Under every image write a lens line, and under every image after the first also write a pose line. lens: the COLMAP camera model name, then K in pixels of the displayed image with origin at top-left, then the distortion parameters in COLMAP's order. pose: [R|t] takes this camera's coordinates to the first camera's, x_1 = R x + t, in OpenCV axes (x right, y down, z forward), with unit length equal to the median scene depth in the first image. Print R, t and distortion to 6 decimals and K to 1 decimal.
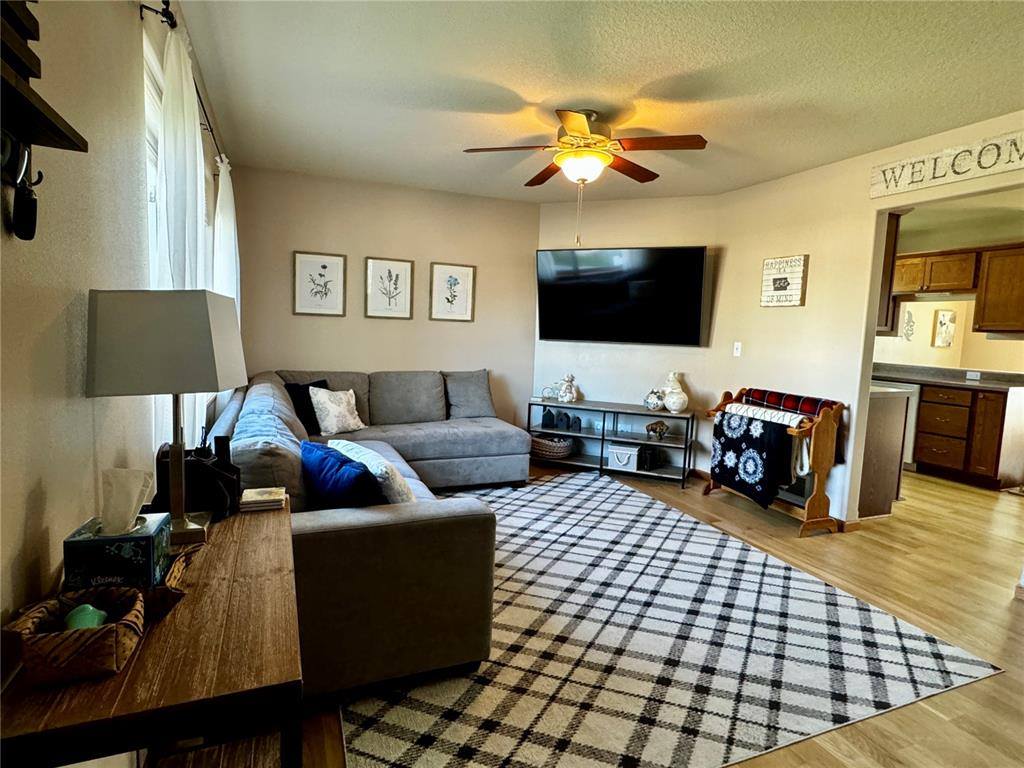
lens RADIAL K [[555.5, 0, 512.0], [0, 555.5, 384.0], [0, 0, 1]] dist [0.003353, 0.001192]
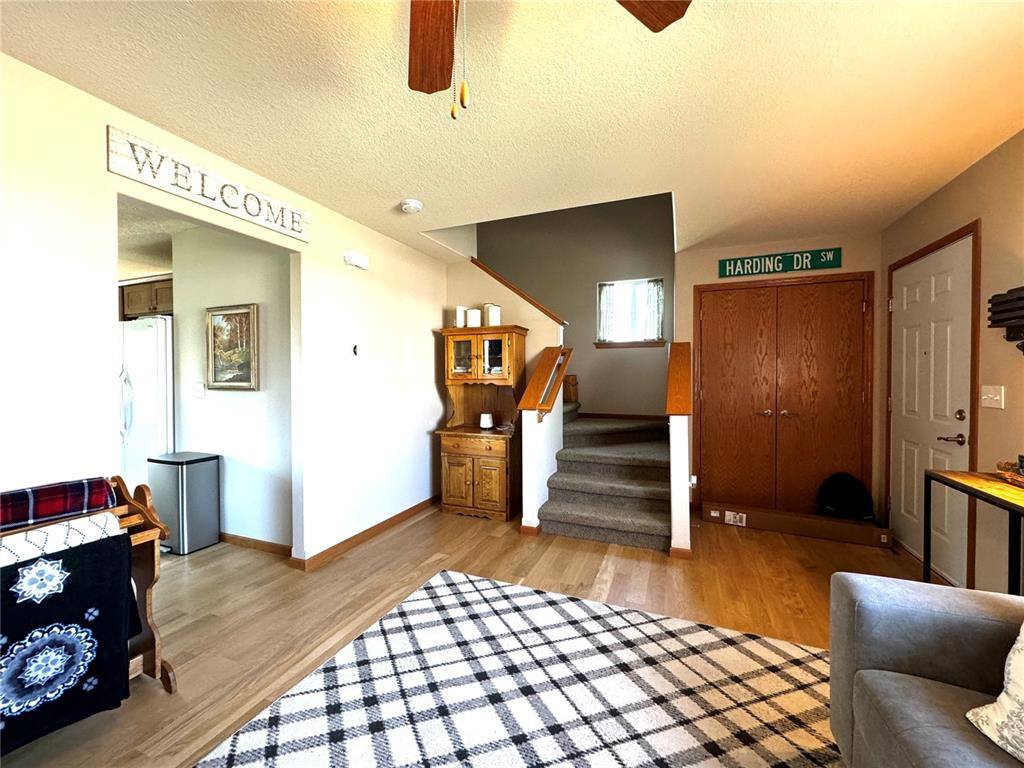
lens RADIAL K [[408.7, 0, 512.0], [0, 408.7, 384.0], [0, 0, 1]] dist [-0.009696, -0.000117]
pose [[-0.709115, -0.045734, 0.703608, -0.084519], [0.050617, 0.992018, 0.115494, -0.142144], [-0.703273, 0.117513, -0.701140, 1.374113]]
